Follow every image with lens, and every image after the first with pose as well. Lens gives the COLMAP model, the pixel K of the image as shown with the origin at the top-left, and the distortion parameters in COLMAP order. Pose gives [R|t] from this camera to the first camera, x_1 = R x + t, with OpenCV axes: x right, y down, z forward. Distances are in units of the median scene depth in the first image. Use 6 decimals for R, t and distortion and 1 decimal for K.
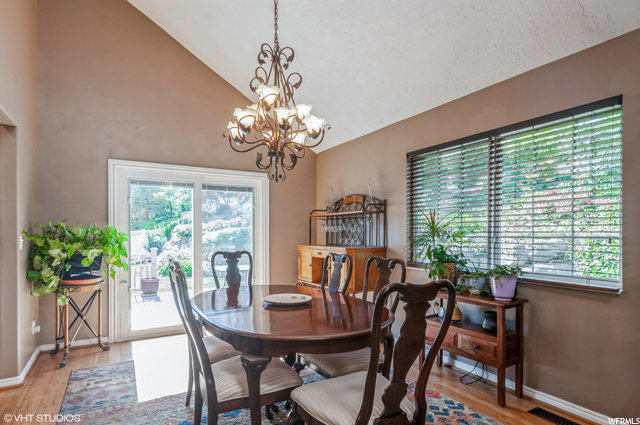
lens RADIAL K [[348.9, 0, 321.0], [0, 348.9, 229.0], [0, 0, 1]] dist [-0.001016, 0.000066]
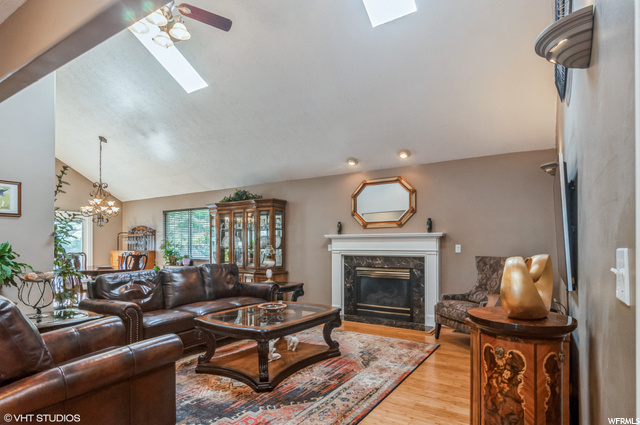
lens RADIAL K [[338.8, 0, 322.0], [0, 338.8, 241.3], [0, 0, 1]] dist [-0.000749, 0.000052]
pose [[0.887132, -0.002777, 0.461508, 0.130443], [0.001967, 0.999996, 0.002236, -0.009614], [-0.461512, -0.001076, 0.887133, -1.485946]]
